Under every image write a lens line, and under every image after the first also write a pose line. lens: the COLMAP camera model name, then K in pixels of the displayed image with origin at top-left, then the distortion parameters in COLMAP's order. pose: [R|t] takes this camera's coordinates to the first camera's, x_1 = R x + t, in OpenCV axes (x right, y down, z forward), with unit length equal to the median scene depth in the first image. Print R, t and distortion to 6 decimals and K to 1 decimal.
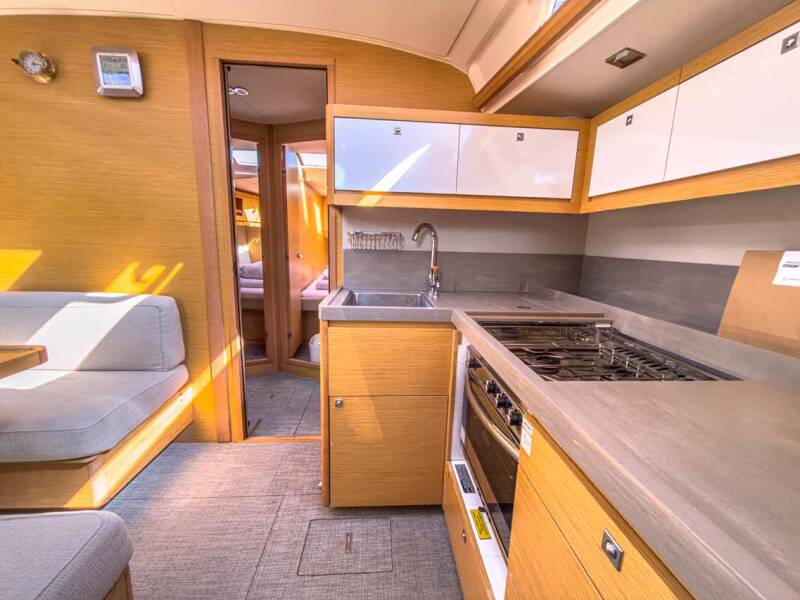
lens RADIAL K [[316.0, 0, 396.9], [0, 316.0, 297.6], [0, 0, 1]] dist [-0.000524, -0.000055]
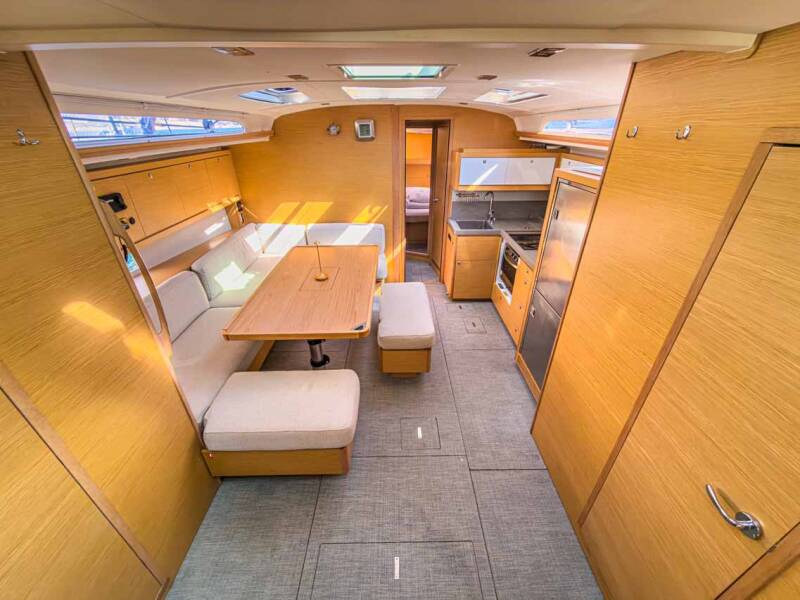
lens RADIAL K [[320.5, 0, 400.0], [0, 320.5, 300.0], [0, 0, 1]] dist [-0.000870, -0.000258]
pose [[0.997852, -0.000623, -0.065508, -0.520996], [0.020957, 0.950441, 0.310199, -0.268474], [0.062068, -0.310905, 0.948412, -1.921614]]
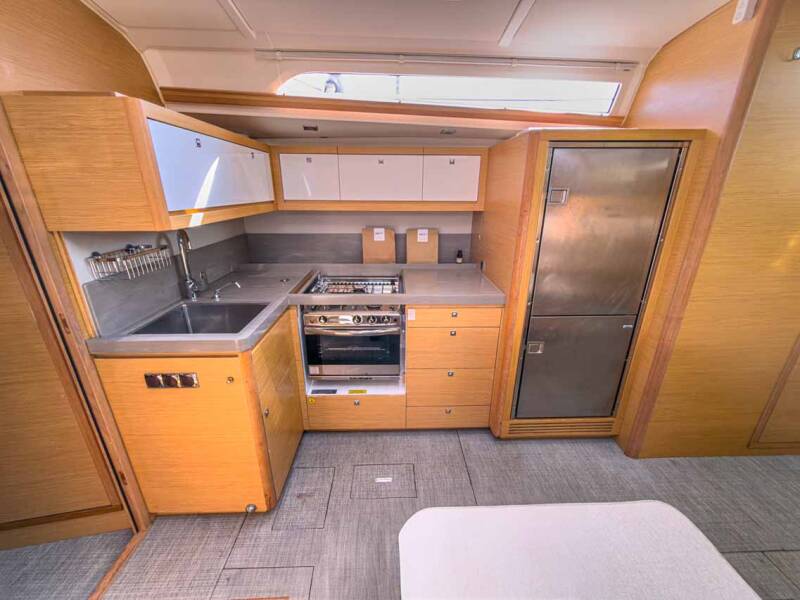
lens RADIAL K [[320.5, 0, 400.0], [0, 320.5, 300.0], [0, 0, 1]] dist [-0.000870, -0.000258]
pose [[0.035586, -0.356141, 0.933754, -1.021995], [0.174445, 0.922215, 0.345092, -0.313186], [-0.984024, 0.150608, 0.094945, 0.374917]]
